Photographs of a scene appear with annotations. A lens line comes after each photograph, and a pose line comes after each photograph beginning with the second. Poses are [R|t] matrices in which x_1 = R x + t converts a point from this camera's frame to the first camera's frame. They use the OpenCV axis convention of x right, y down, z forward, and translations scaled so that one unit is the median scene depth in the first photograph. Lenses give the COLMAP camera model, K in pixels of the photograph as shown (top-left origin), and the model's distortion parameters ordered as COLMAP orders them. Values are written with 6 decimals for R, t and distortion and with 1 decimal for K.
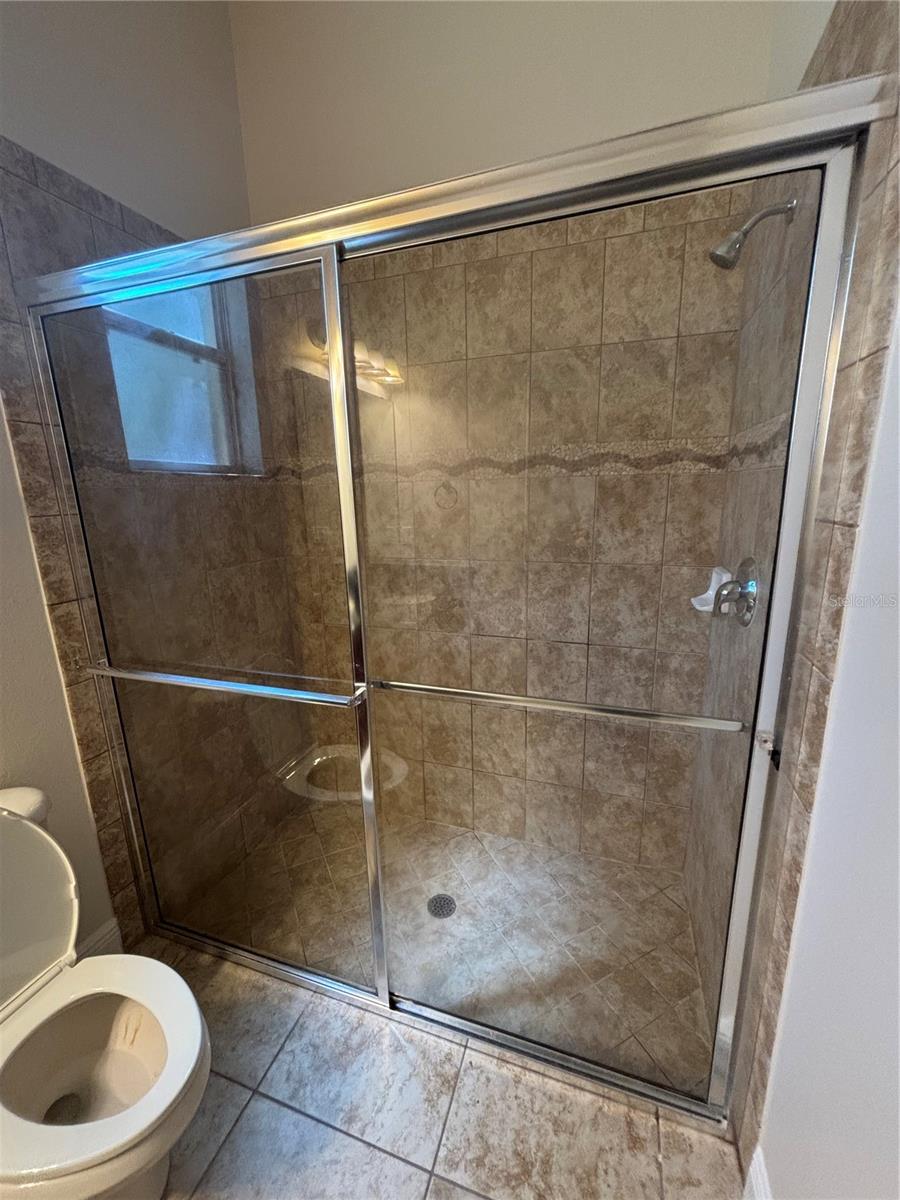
lens RADIAL K [[483.8, 0, 449.8], [0, 483.8, 602.3], [0, 0, 1]] dist [-0.002537, -0.000193]
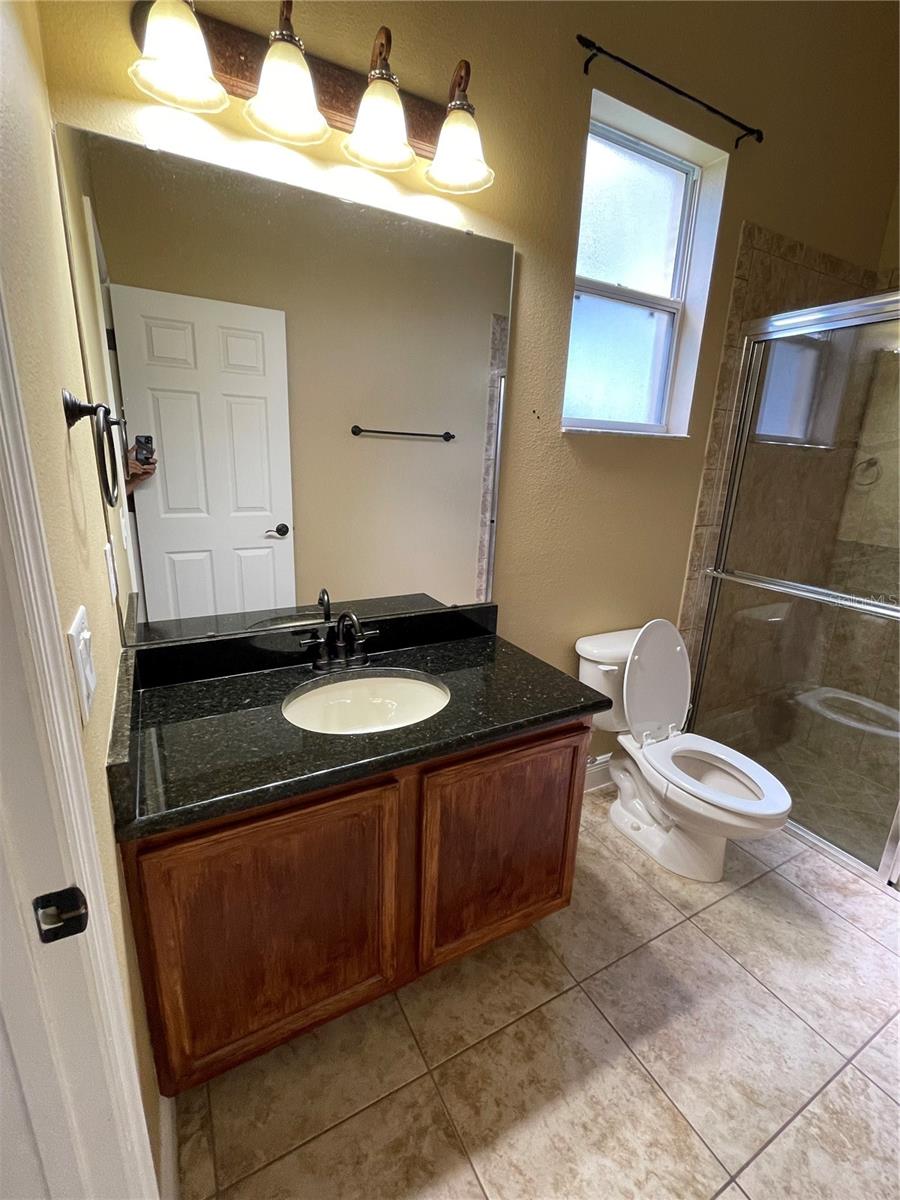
lens RADIAL K [[531.1, 0, 452.4], [0, 531.1, 595.9], [0, 0, 1]] dist [-0.002459, -0.000230]
pose [[0.741794, 0.233159, -0.628792, -0.266517], [-0.208518, 0.971330, 0.114182, 0.188156], [0.637387, 0.046415, 0.769144, -0.798252]]
